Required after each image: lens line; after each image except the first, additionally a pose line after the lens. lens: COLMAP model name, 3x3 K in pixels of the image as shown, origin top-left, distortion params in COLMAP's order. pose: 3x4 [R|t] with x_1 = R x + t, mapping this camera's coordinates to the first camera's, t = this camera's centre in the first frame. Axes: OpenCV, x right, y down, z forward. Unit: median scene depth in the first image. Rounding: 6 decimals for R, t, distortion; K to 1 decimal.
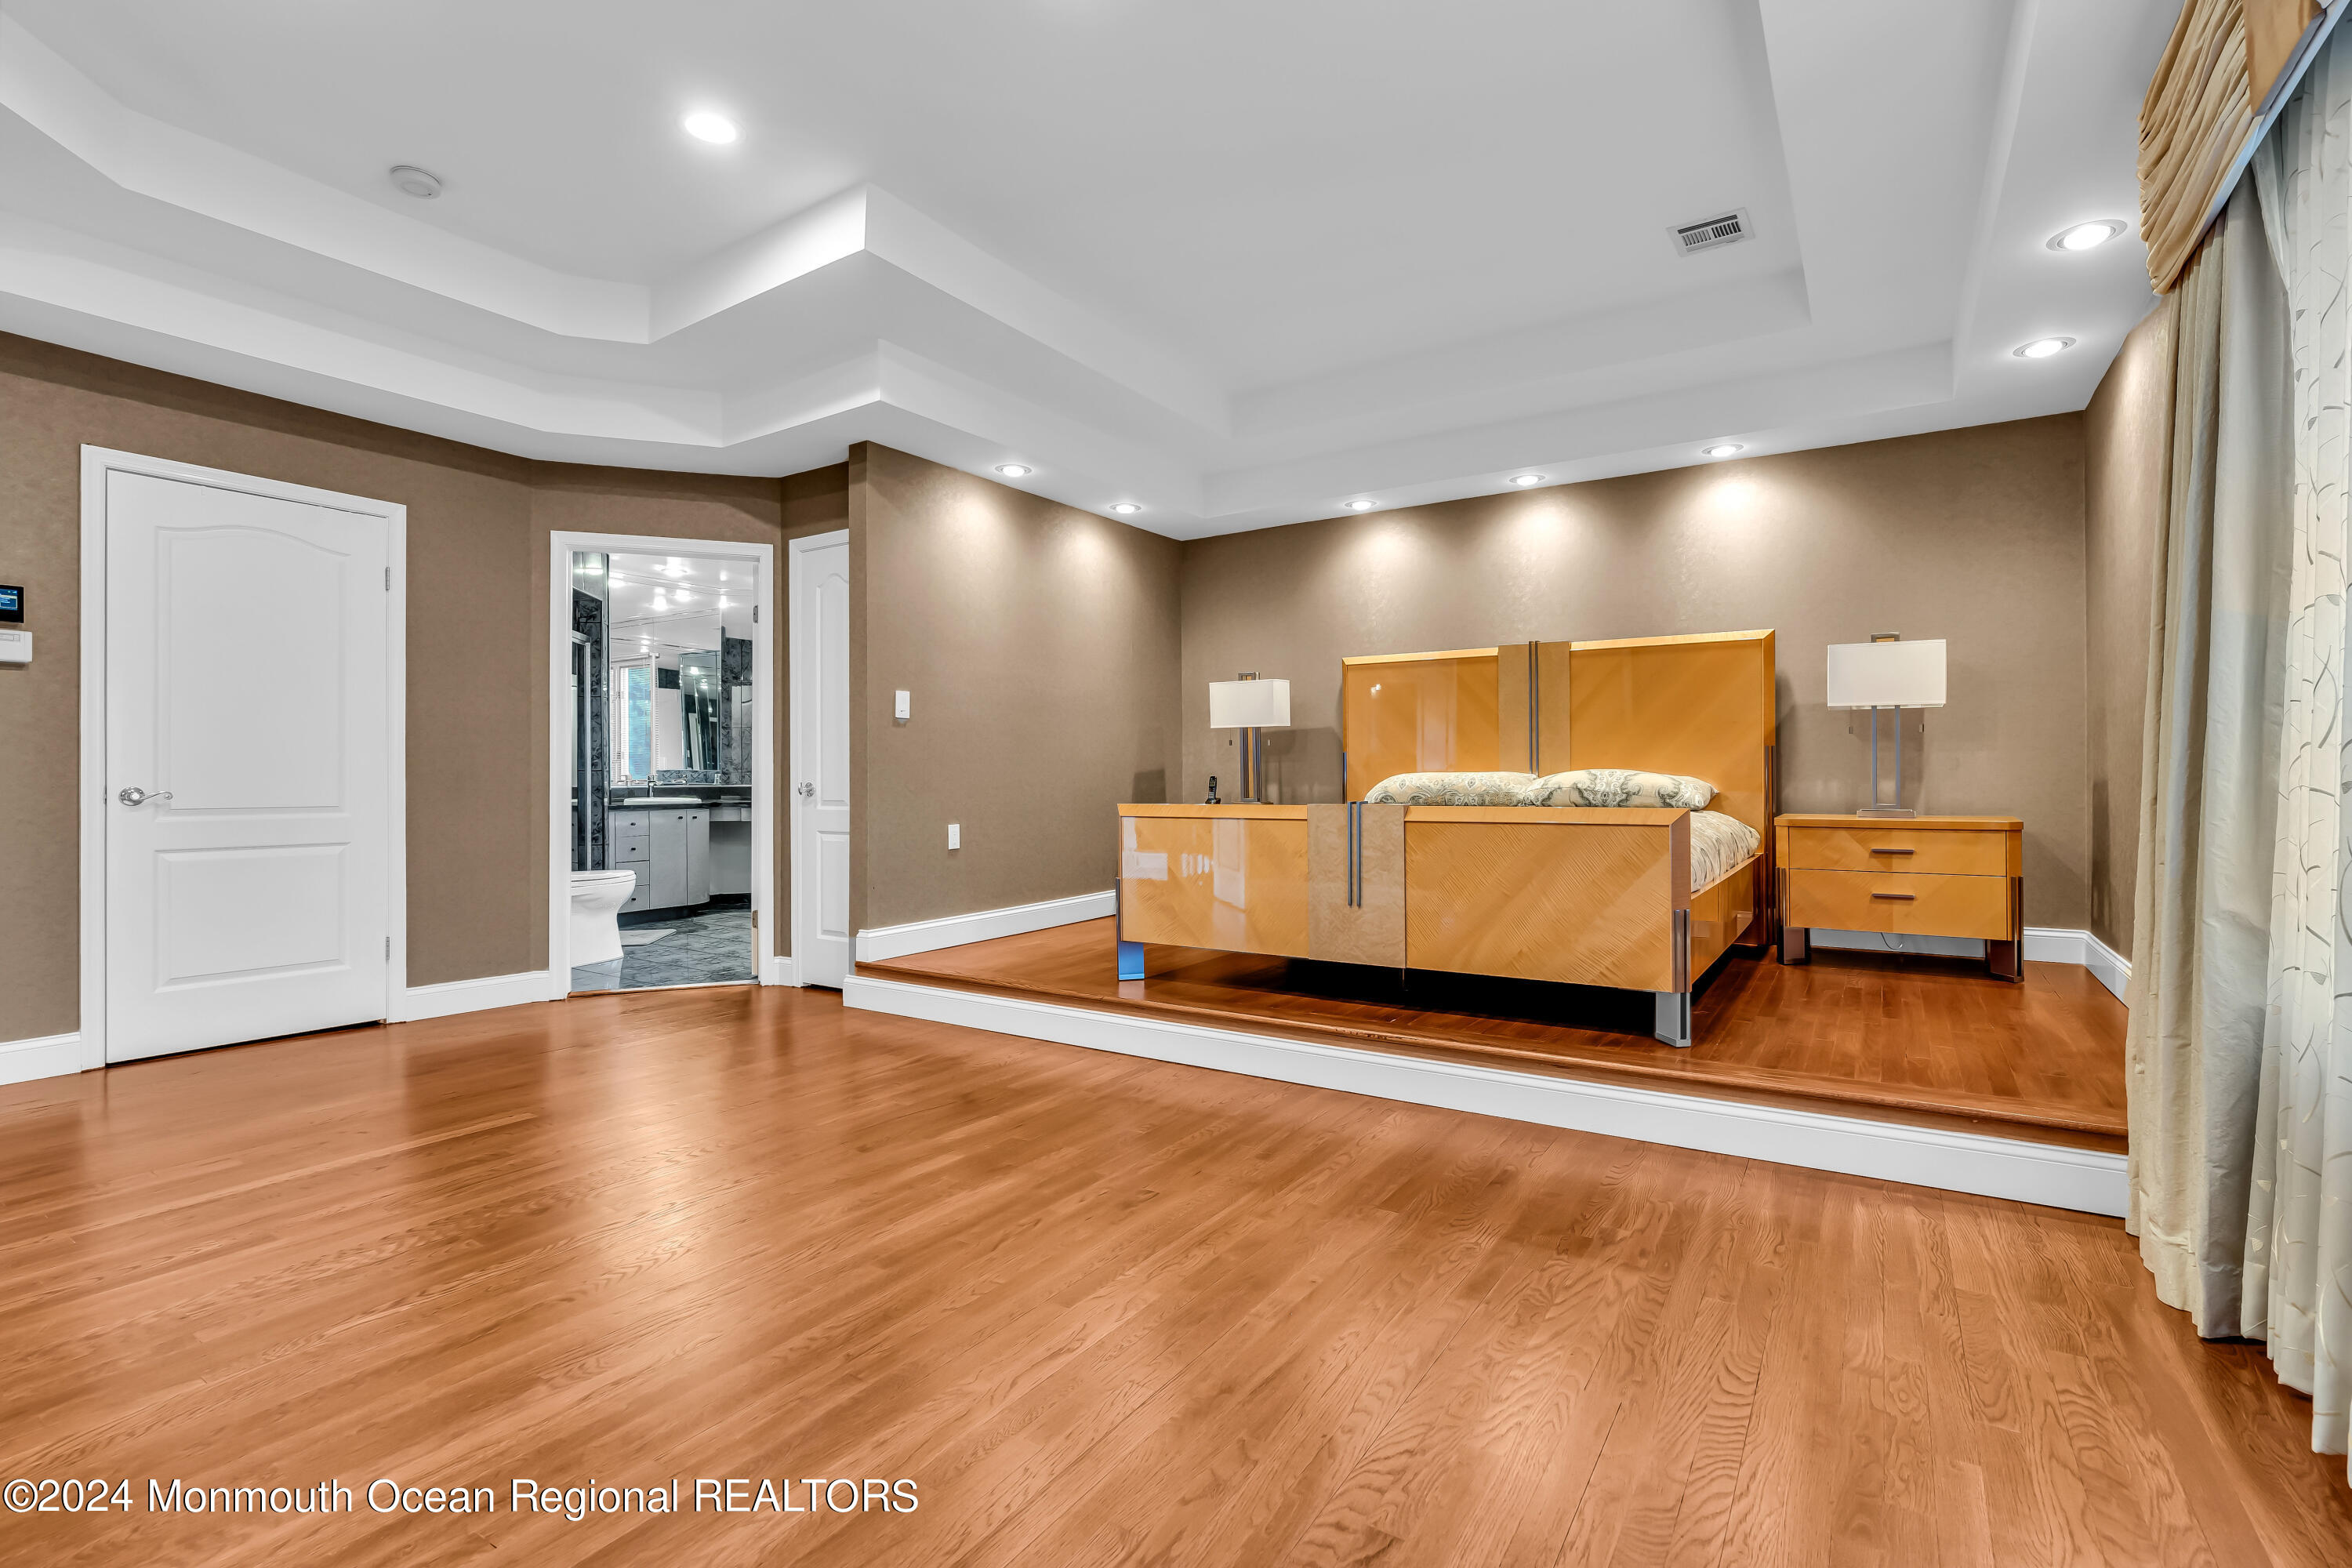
lens RADIAL K [[1066.7, 0, 1193.1], [0, 1066.7, 780.0], [0, 0, 1]] dist [-0.004072, 0.002673]
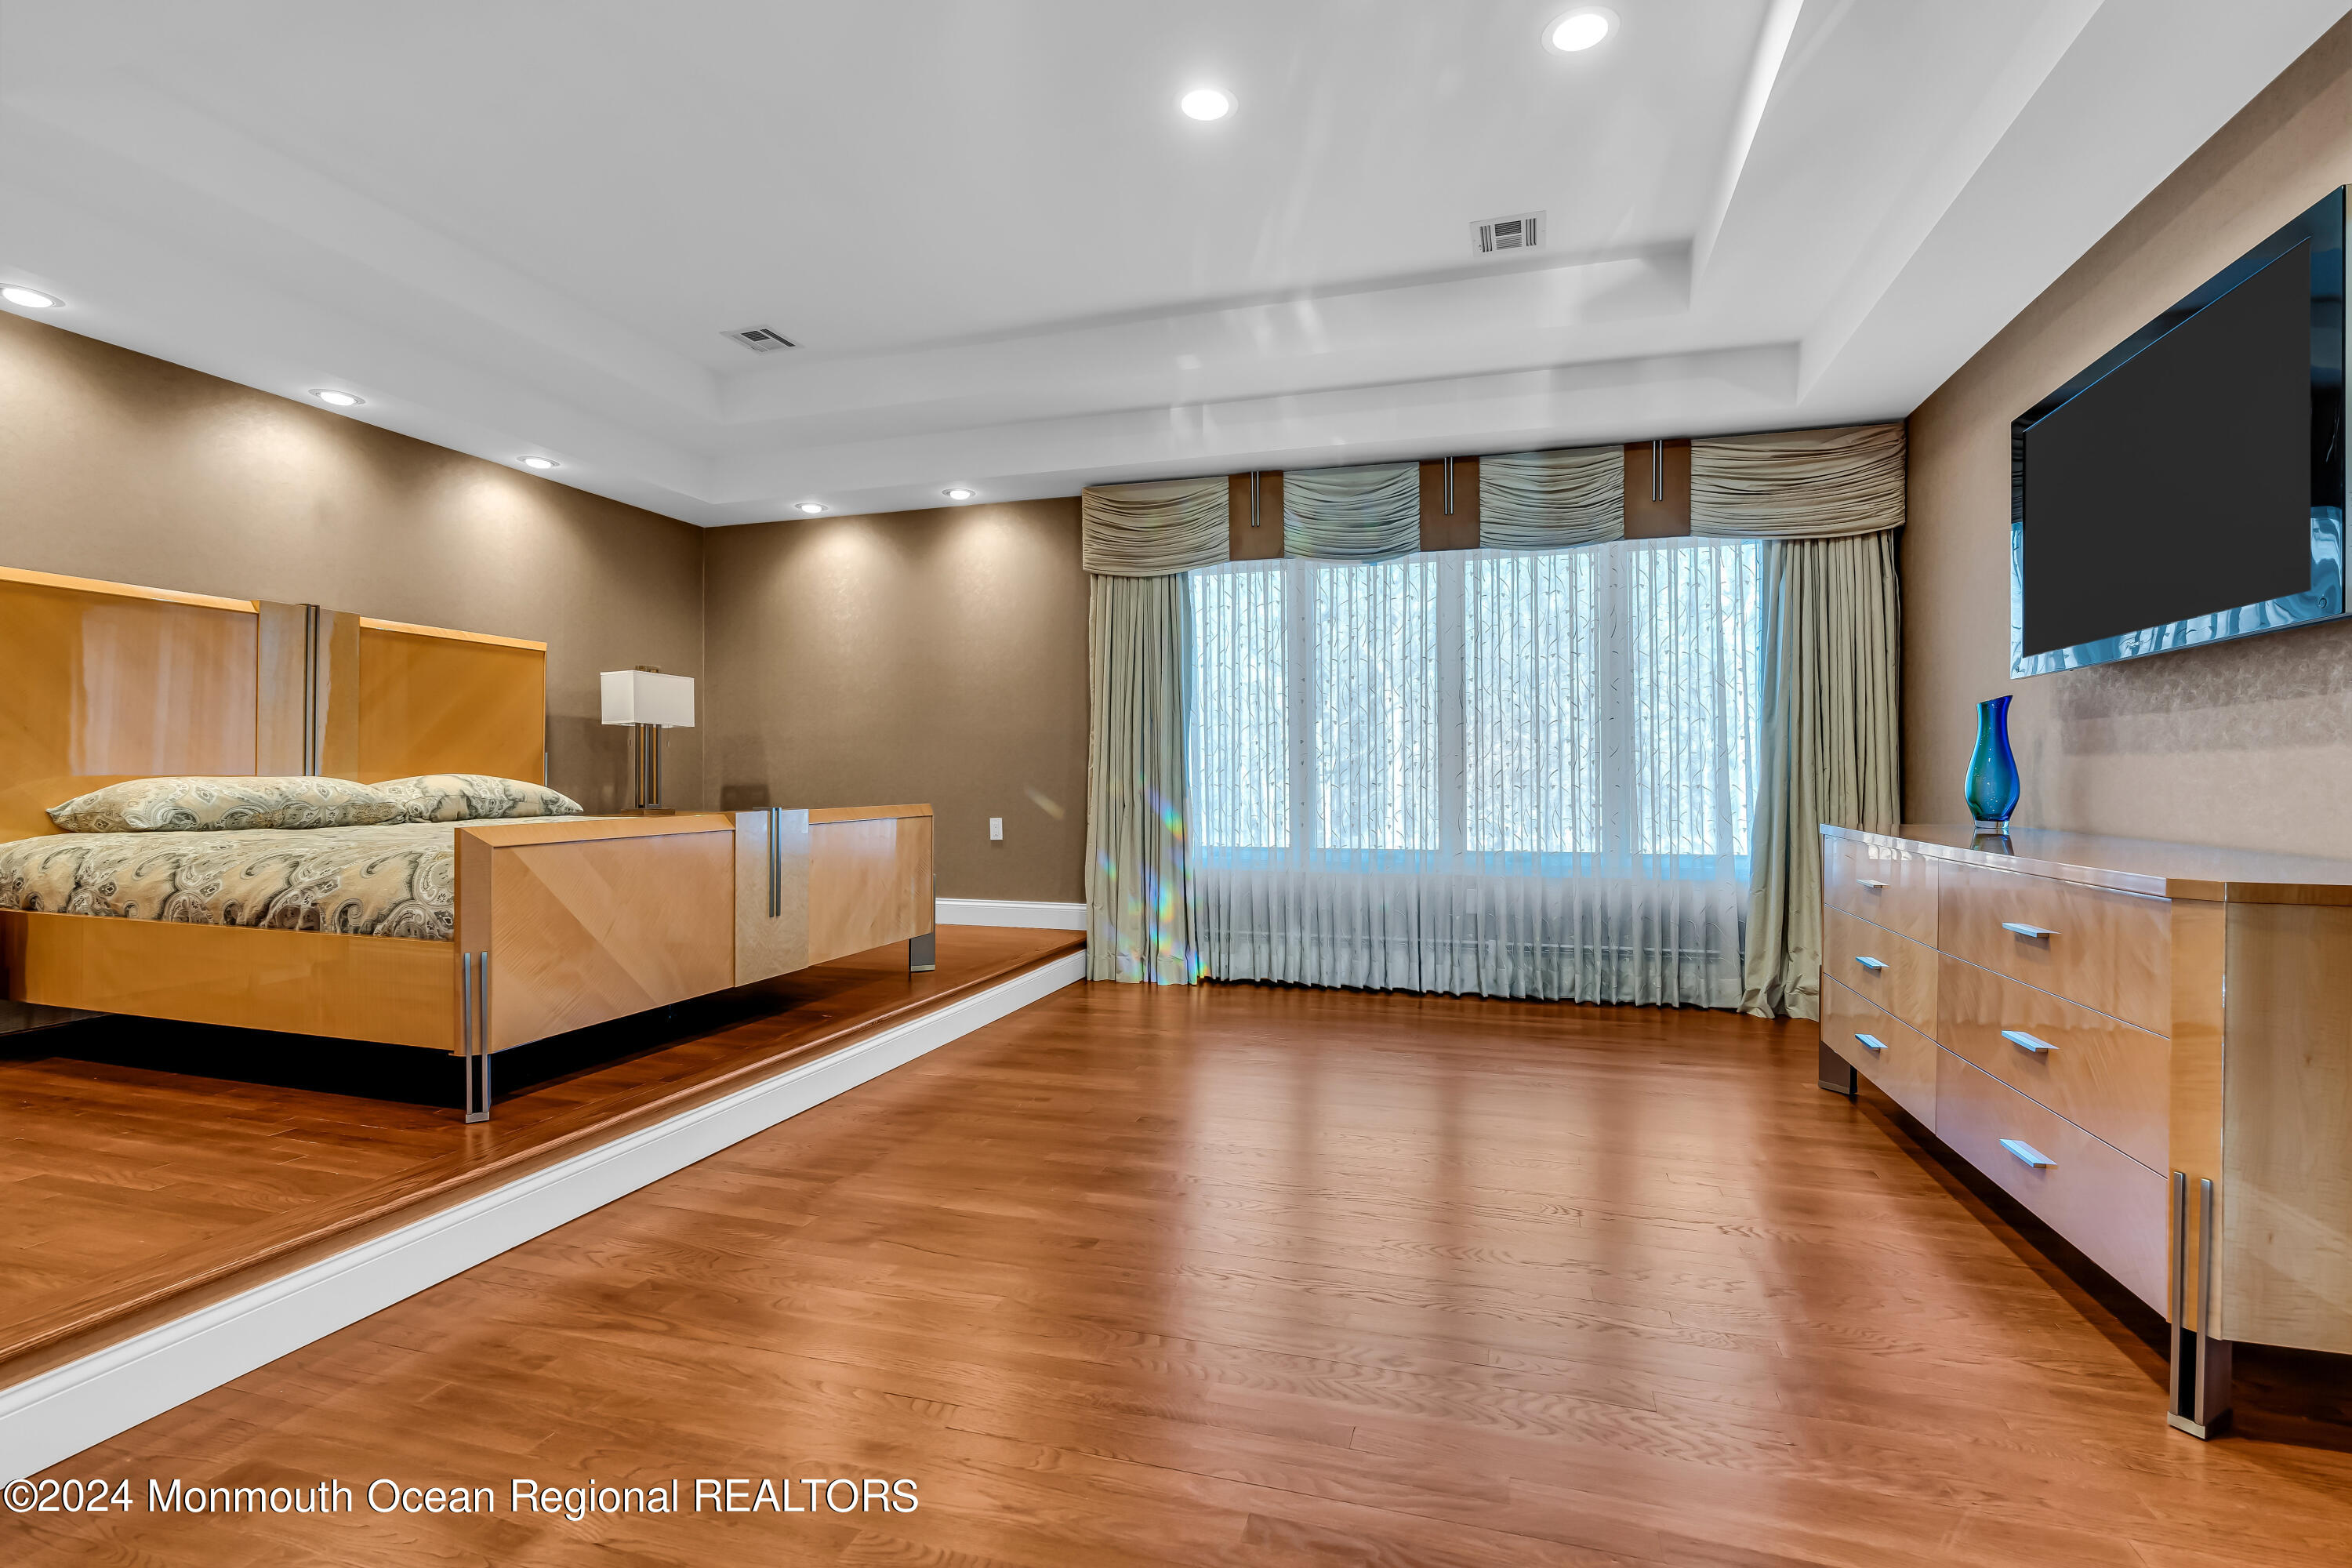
lens RADIAL K [[1066.7, 0, 1197.9], [0, 1066.7, 785.7], [0, 0, 1]] dist [-0.004072, 0.002673]
pose [[-0.283381, 0.000488, 0.959007, -0.642185], [0.010707, 0.999939, 0.002656, 0.003546], [-0.958948, 0.011021, -0.283369, 0.676976]]
